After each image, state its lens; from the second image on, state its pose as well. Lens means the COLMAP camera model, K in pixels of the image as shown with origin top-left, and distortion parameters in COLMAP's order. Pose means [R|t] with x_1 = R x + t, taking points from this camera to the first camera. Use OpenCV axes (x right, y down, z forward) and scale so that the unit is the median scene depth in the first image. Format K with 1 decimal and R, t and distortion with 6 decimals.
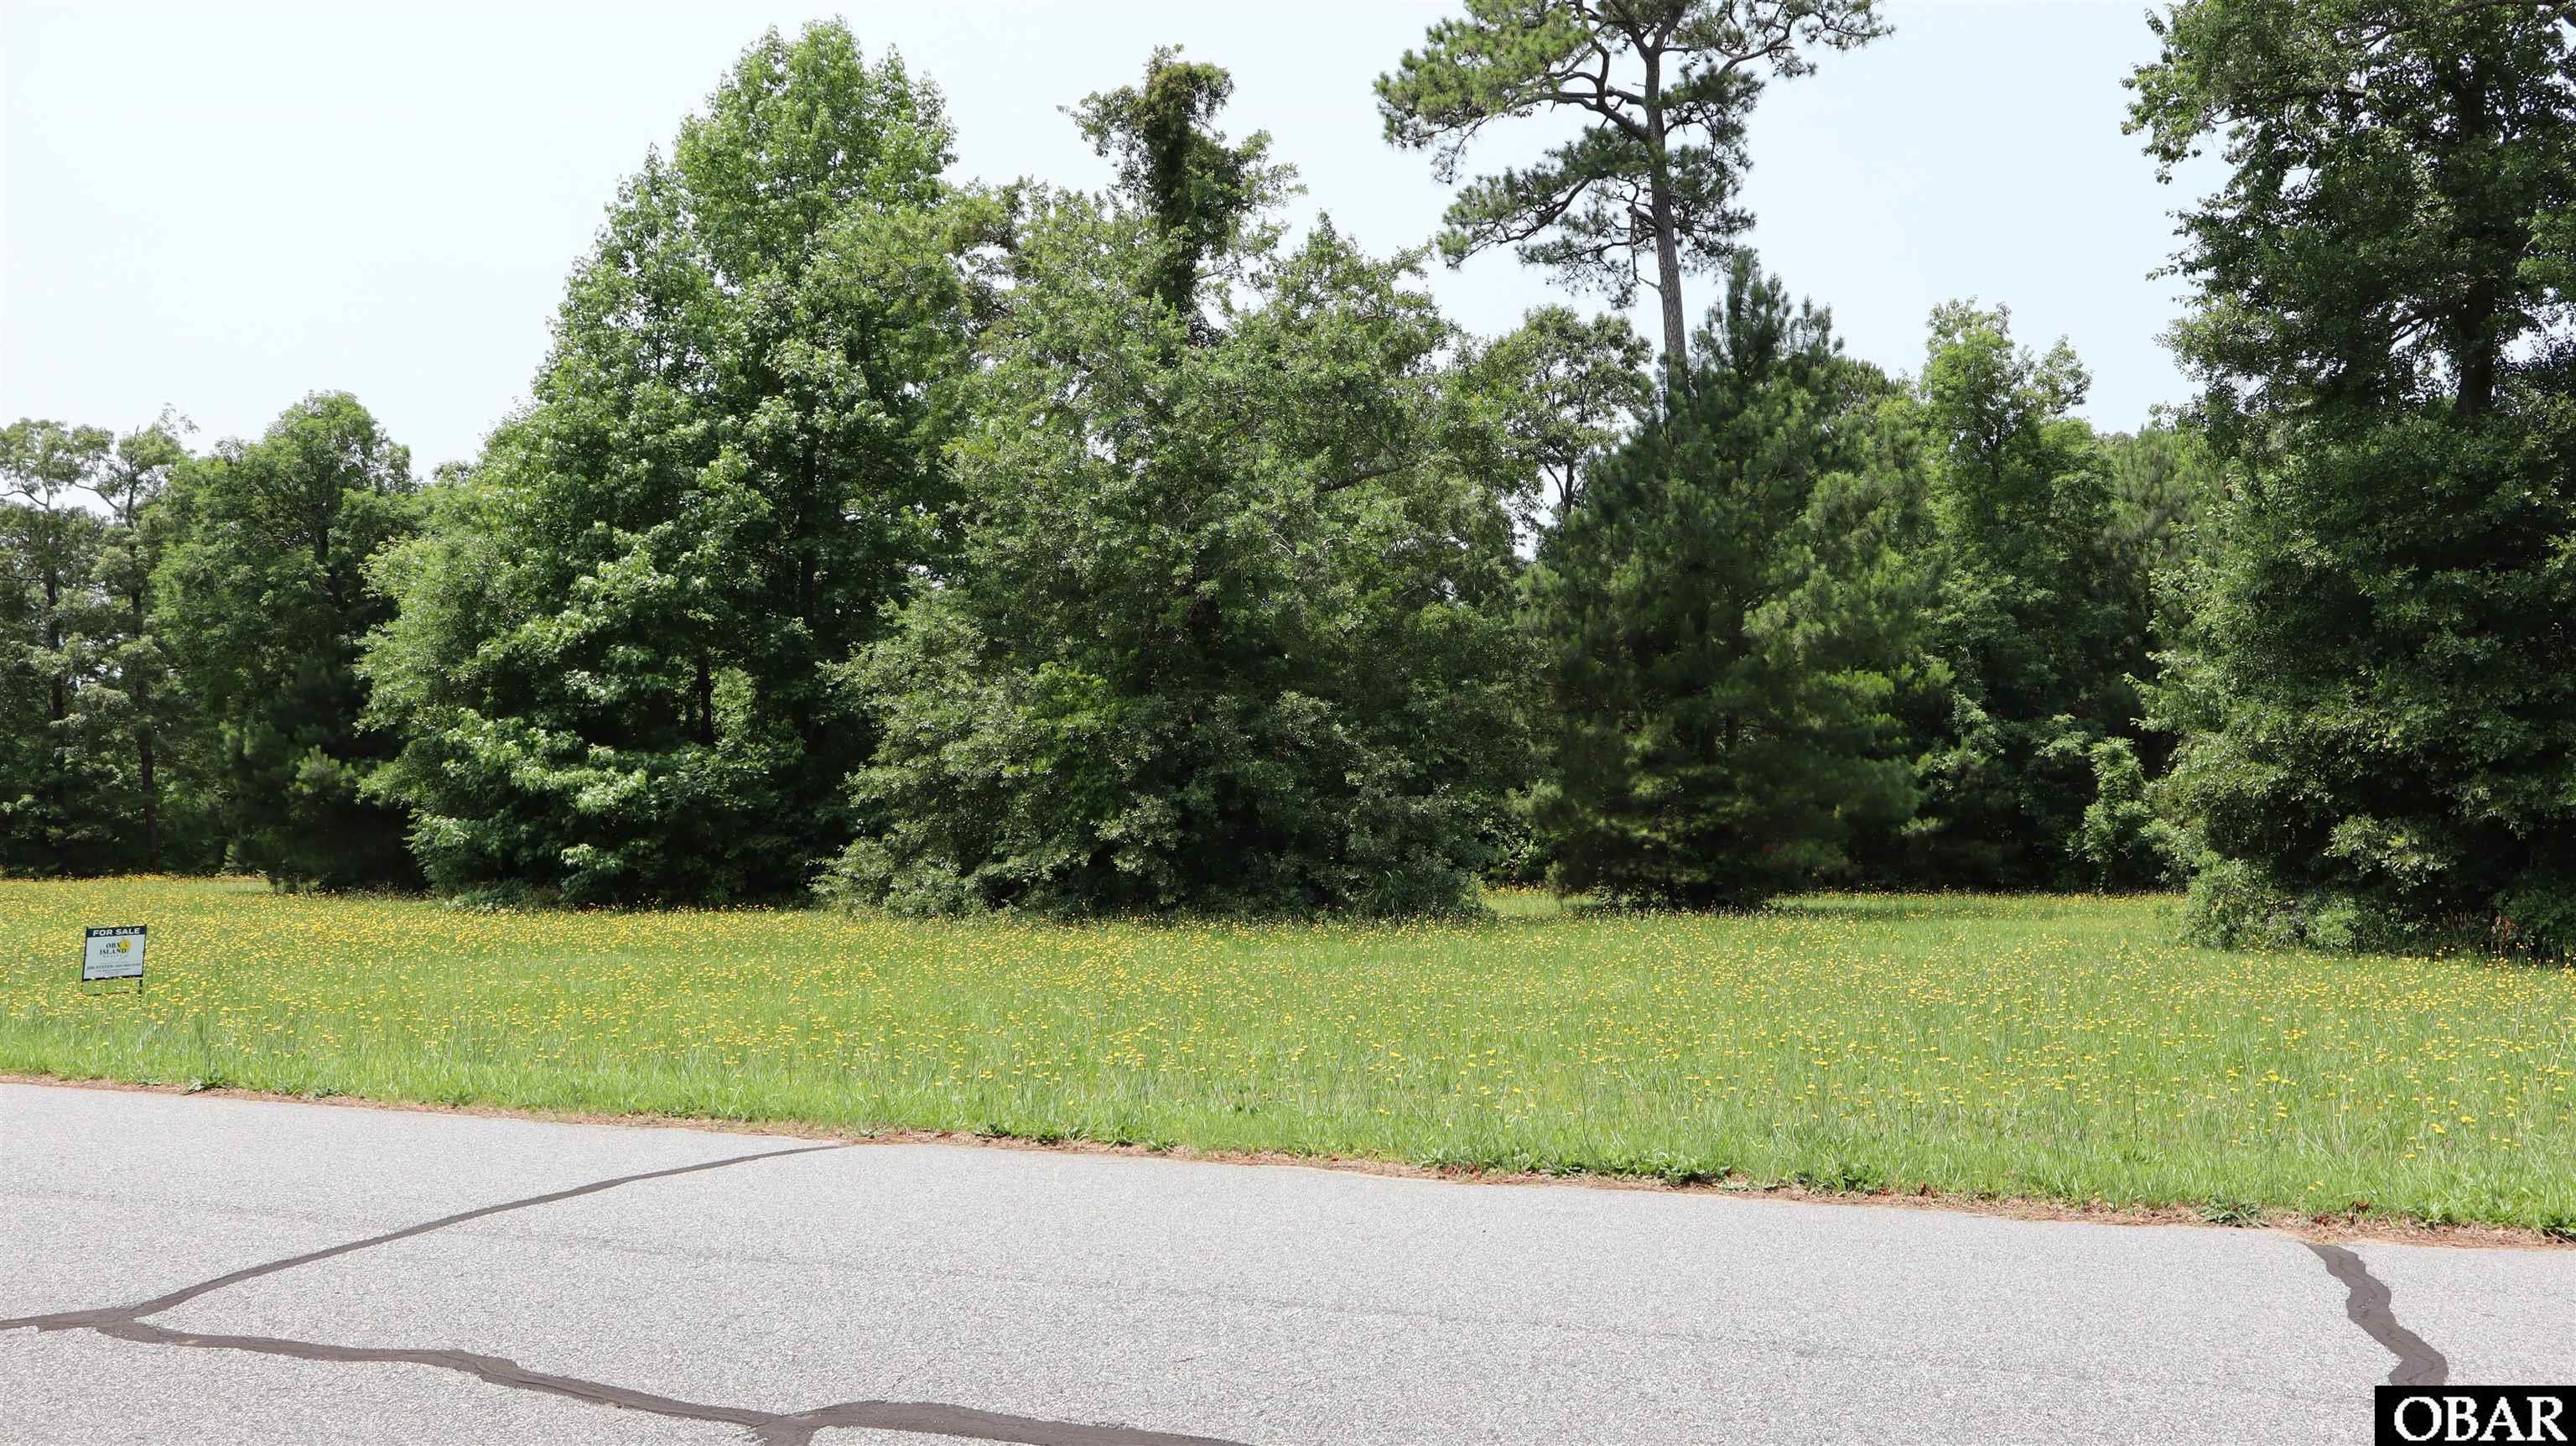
lens RADIAL K [[2195.2, 0, 1292.7], [0, 2195.2, 720.5], [0, 0, 1]] dist [0.004744, -0.002604]
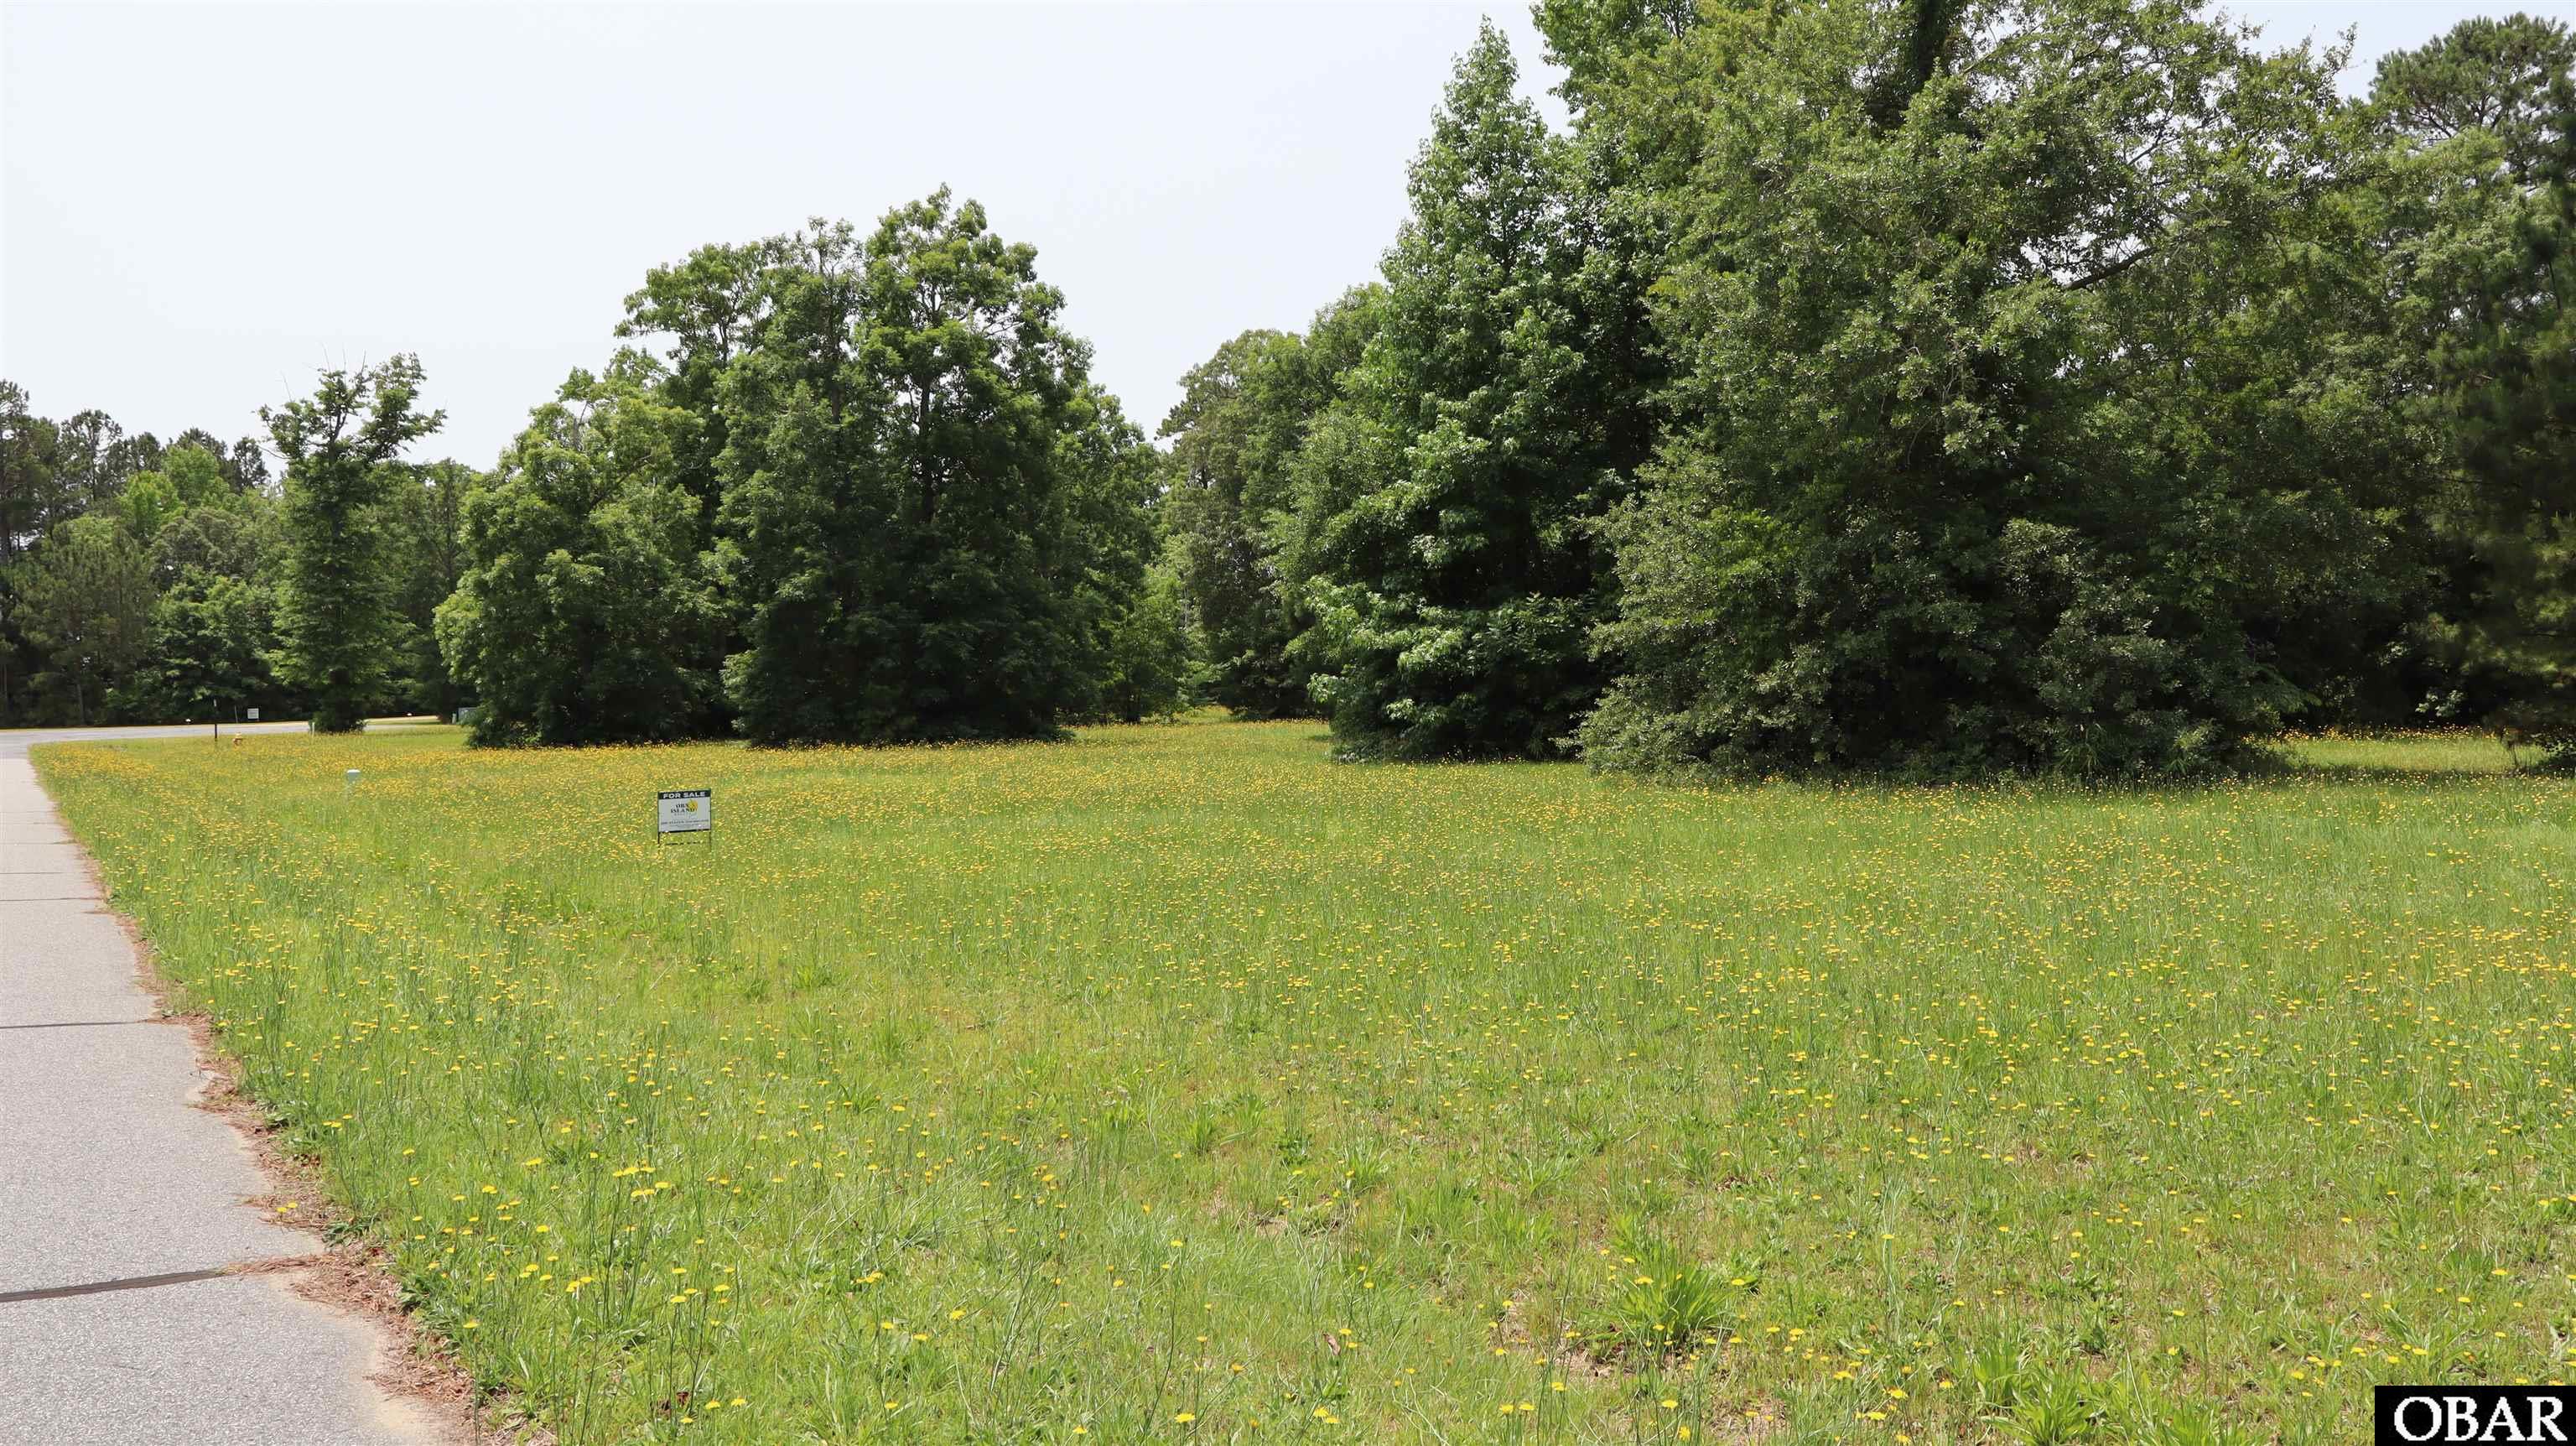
lens RADIAL K [[2195.2, 0, 1292.7], [0, 2195.2, 720.5], [0, 0, 1]] dist [0.004744, -0.002604]
pose [[0.799348, -0.005952, -0.600838, 0.269745], [0.054994, 0.996479, 0.063292, -0.004032], [0.598346, -0.083635, 0.796861, 0.108564]]
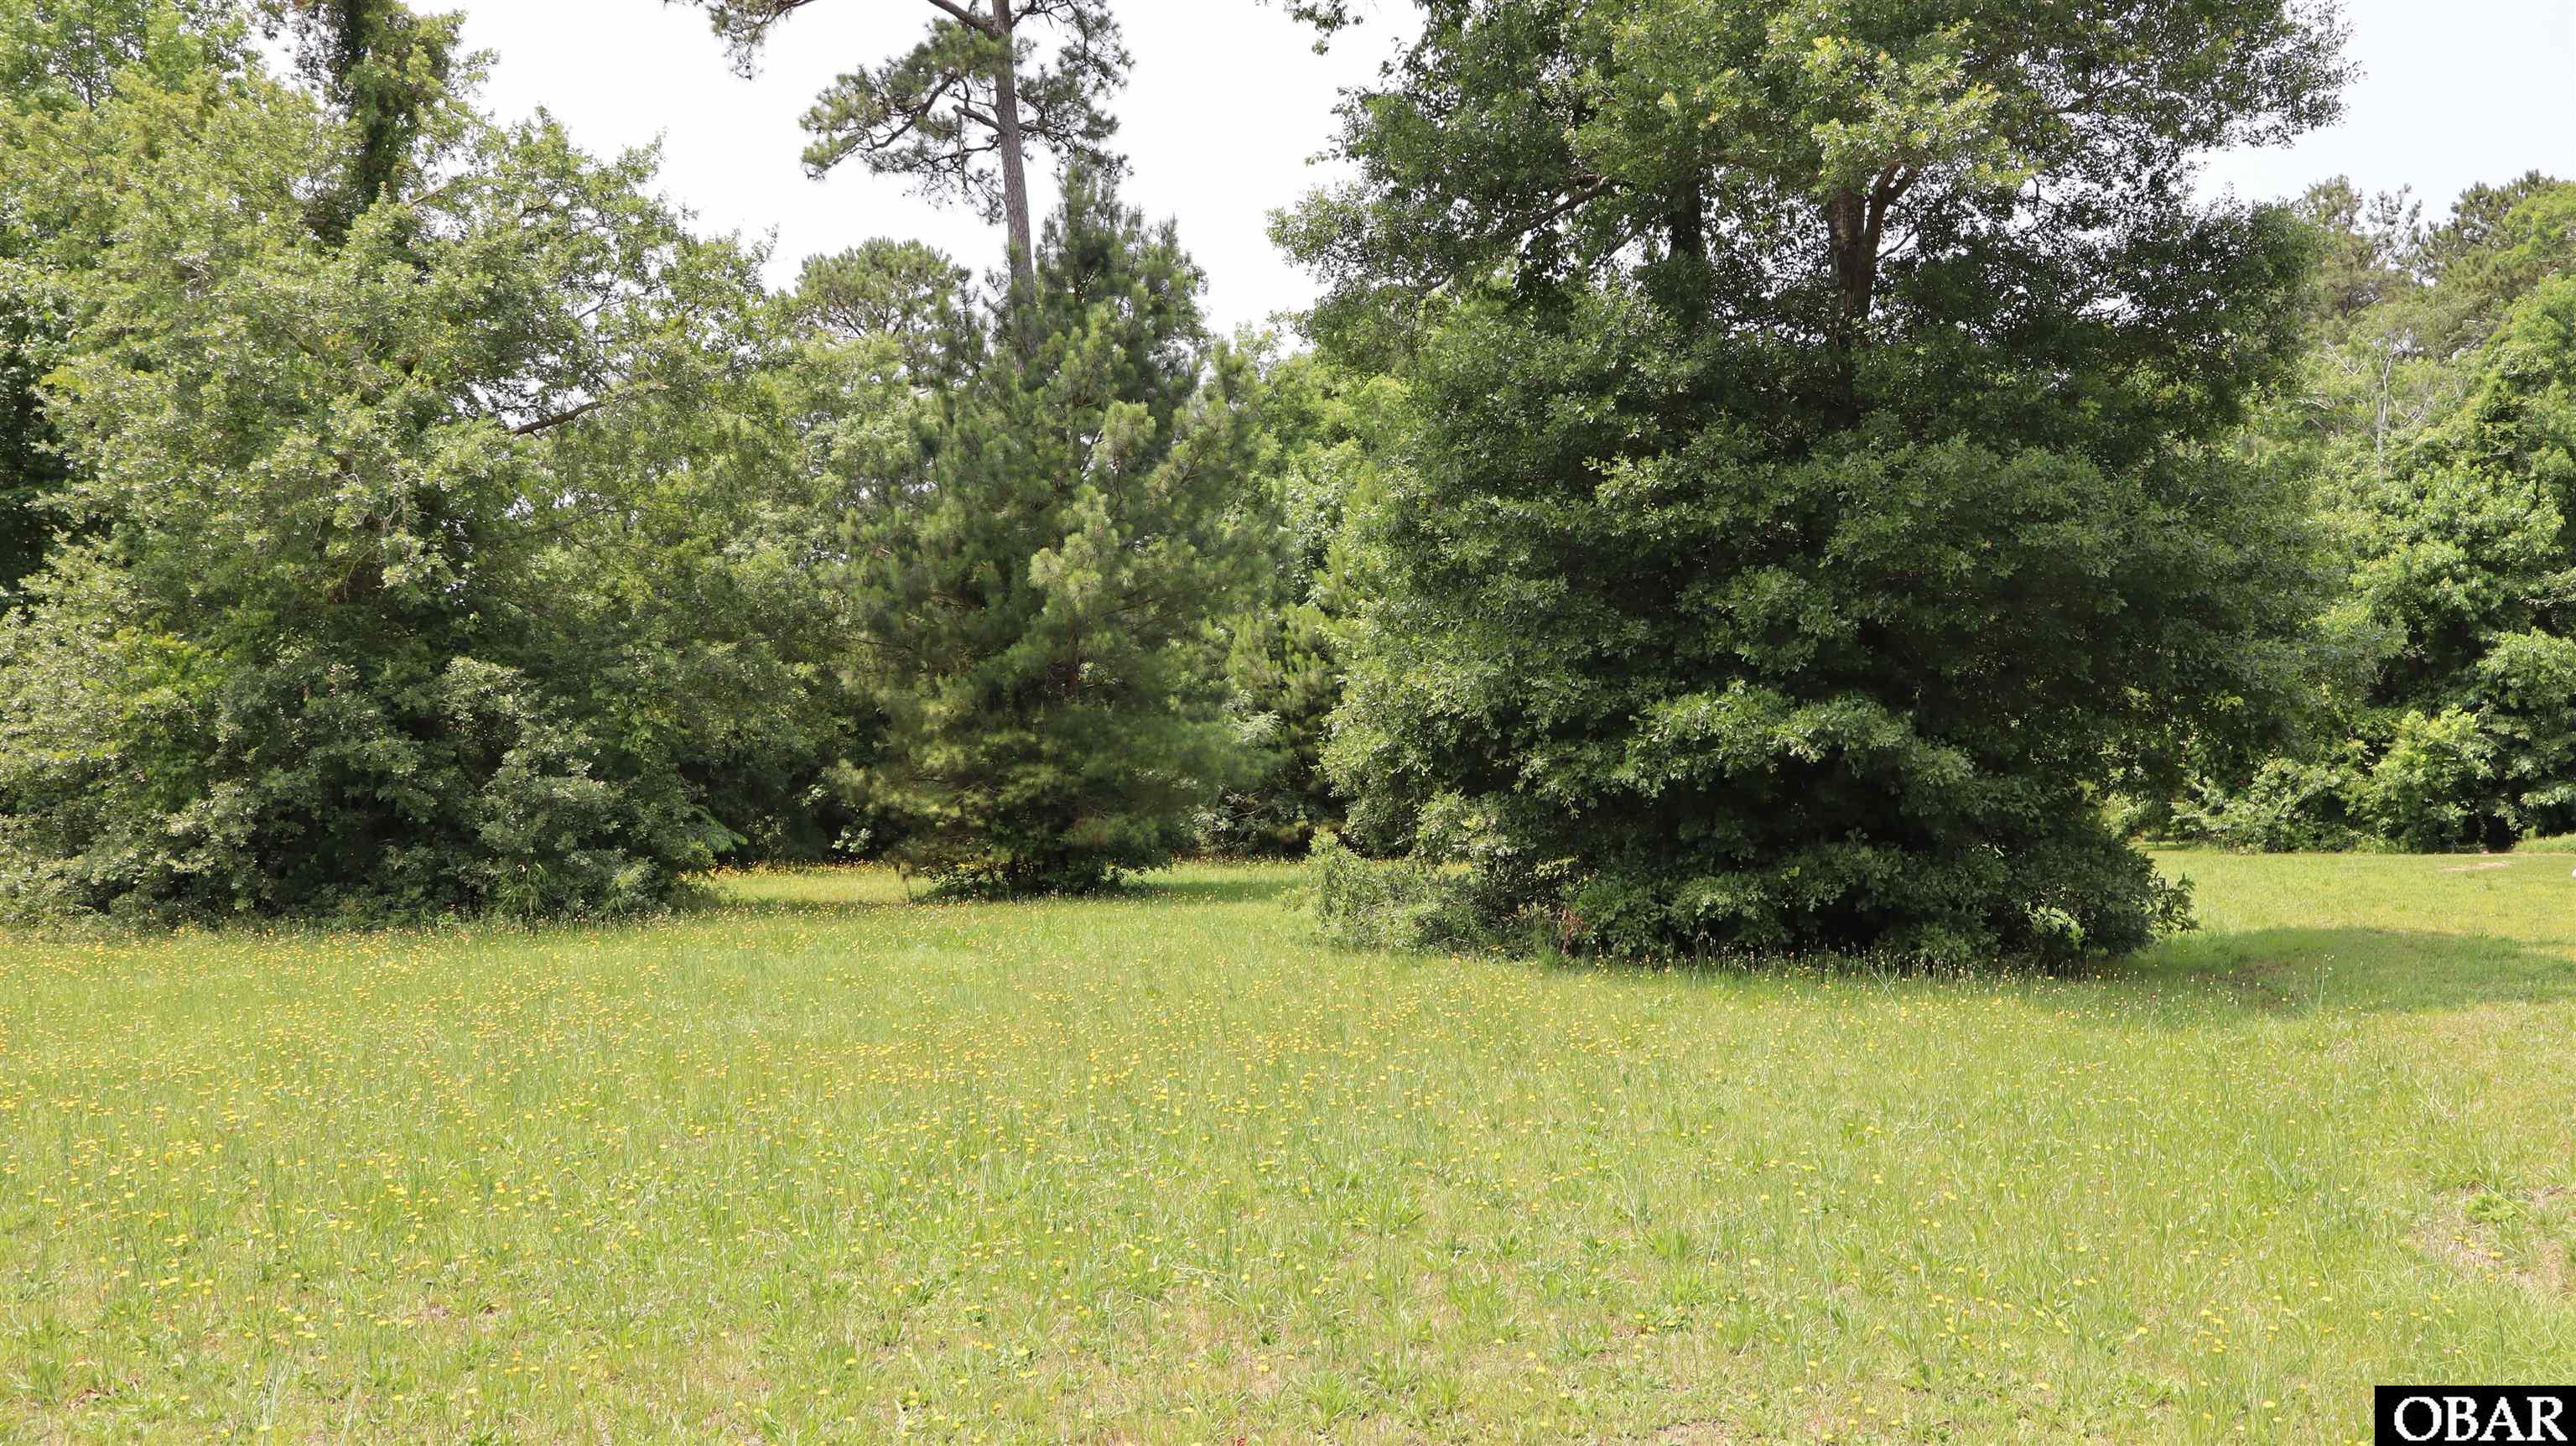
lens RADIAL K [[2195.2, 0, 1292.7], [0, 2195.2, 720.5], [0, 0, 1]] dist [0.004744, -0.002604]
pose [[0.998091, -0.016530, 0.059504, 0.251462], [0.015166, 0.999614, 0.023297, -0.003104], [-0.059866, -0.022350, 0.997956, 0.103673]]
